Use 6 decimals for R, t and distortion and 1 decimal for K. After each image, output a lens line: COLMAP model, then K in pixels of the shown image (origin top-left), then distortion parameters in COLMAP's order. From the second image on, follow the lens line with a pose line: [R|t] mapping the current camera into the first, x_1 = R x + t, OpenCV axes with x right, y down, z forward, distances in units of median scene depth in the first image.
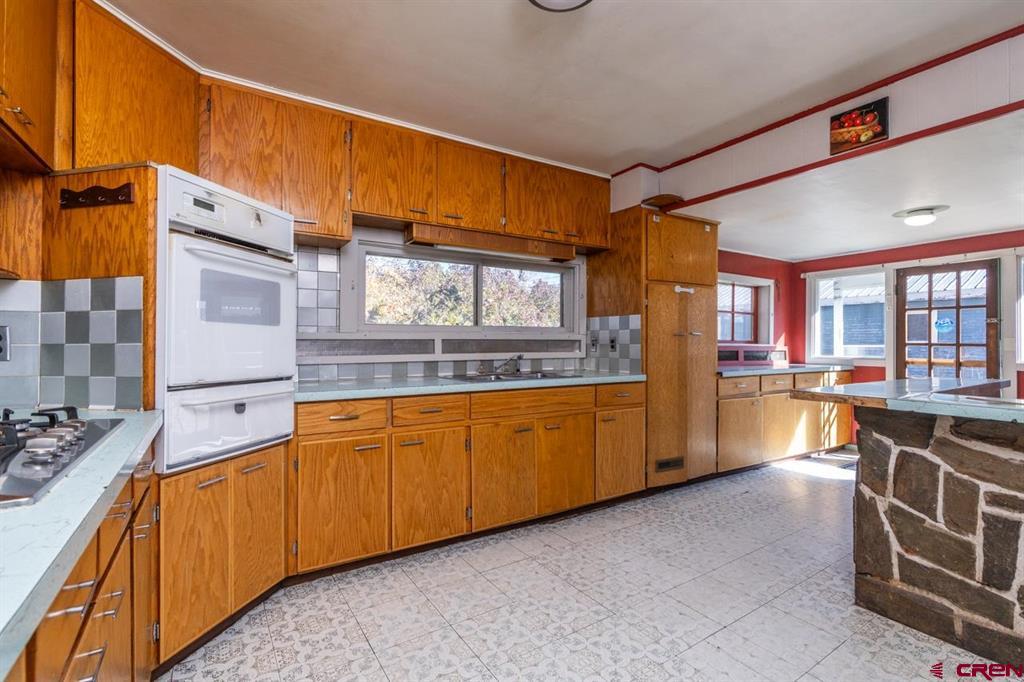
lens RADIAL K [[468.6, 0, 515.4], [0, 468.6, 336.6], [0, 0, 1]] dist [-0.004230, 0.000483]
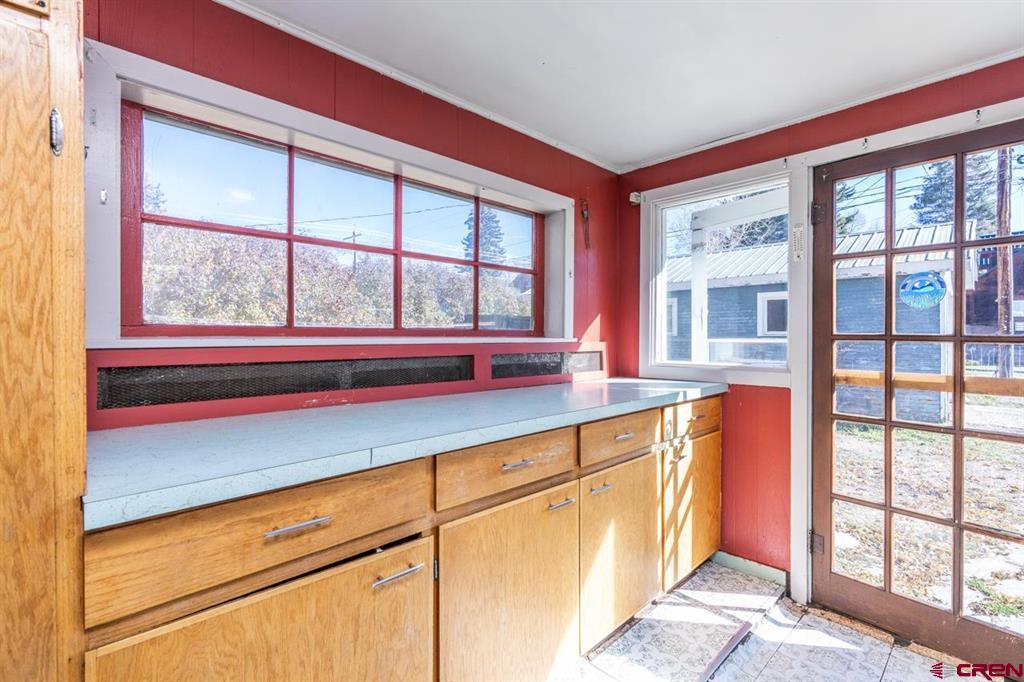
lens RADIAL K [[468.6, 0, 513.2], [0, 468.6, 336.1], [0, 0, 1]] dist [-0.004230, 0.000483]
pose [[0.977939, -0.004167, 0.208848, 0.865048], [0.001140, 0.999893, 0.014613, 0.015953], [-0.208886, -0.014052, 0.977839, 1.217979]]
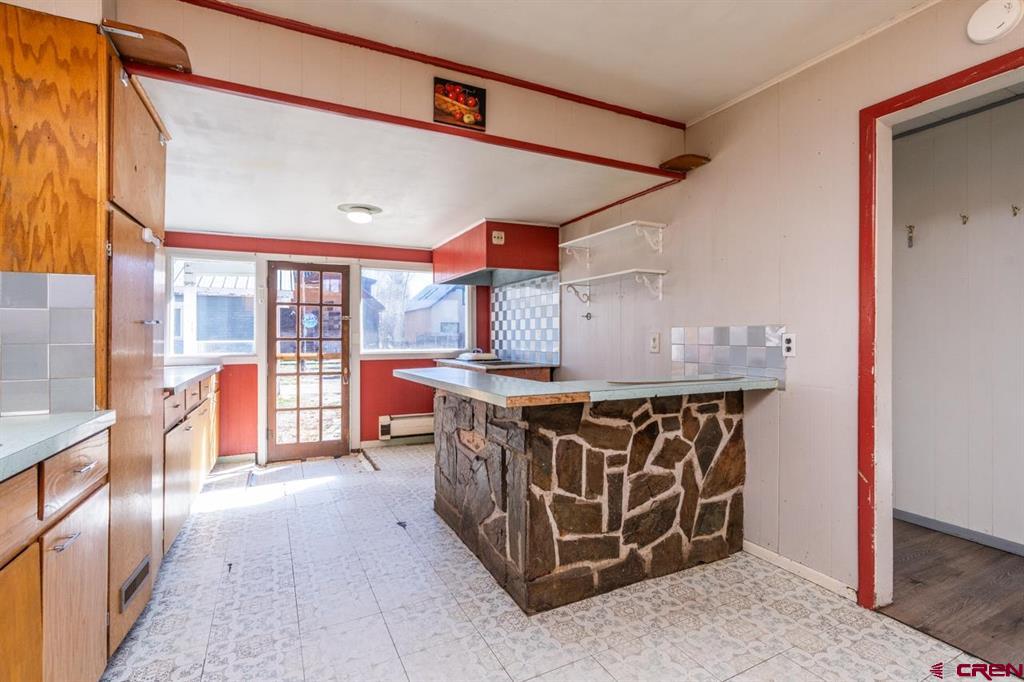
lens RADIAL K [[468.6, 0, 518.7], [0, 468.6, 334.7], [0, 0, 1]] dist [-0.004230, 0.000483]
pose [[0.102944, 0.000722, 0.994687, -0.171138], [-0.006757, 0.999977, -0.000027, 0.006850], [-0.994664, -0.006718, 0.102947, 0.757938]]
